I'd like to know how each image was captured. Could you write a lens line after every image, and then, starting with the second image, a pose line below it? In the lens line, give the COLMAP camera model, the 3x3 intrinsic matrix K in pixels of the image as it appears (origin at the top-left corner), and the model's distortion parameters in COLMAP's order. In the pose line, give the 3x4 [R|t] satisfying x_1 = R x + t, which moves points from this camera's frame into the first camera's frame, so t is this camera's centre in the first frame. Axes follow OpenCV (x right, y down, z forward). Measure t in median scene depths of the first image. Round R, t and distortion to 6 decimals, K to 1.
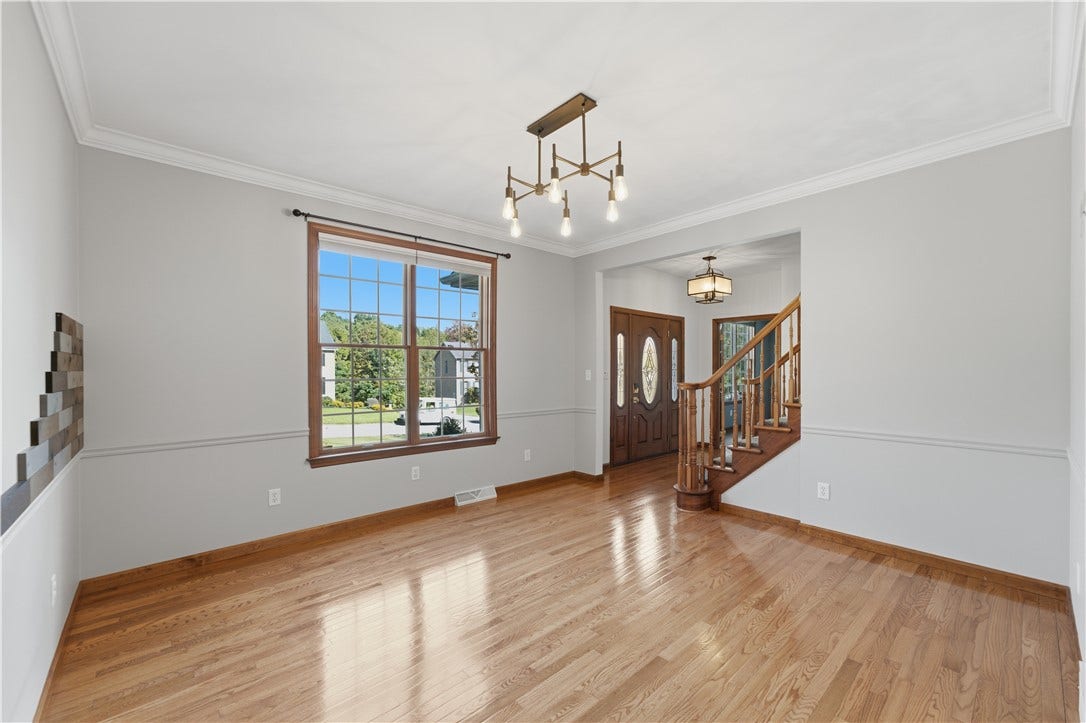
lens RADIAL K [[438.0, 0, 542.5], [0, 438.0, 372.5], [0, 0, 1]] dist [-0.001204, 0.000096]
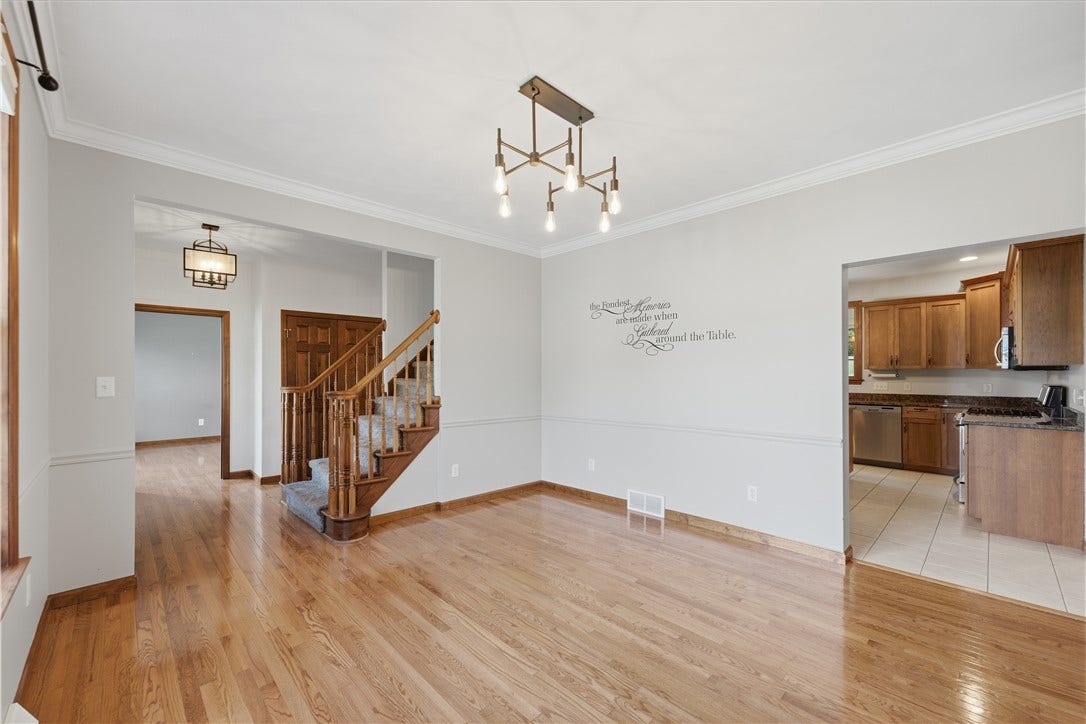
lens RADIAL K [[438.0, 0, 542.5], [0, 438.0, 373.0], [0, 0, 1]] dist [-0.001204, 0.000096]
pose [[-0.042467, 0.008036, 0.999066, -0.768958], [0.010338, 0.999918, -0.007603, -0.001641], [-0.999044, 0.010005, -0.042547, 0.937107]]
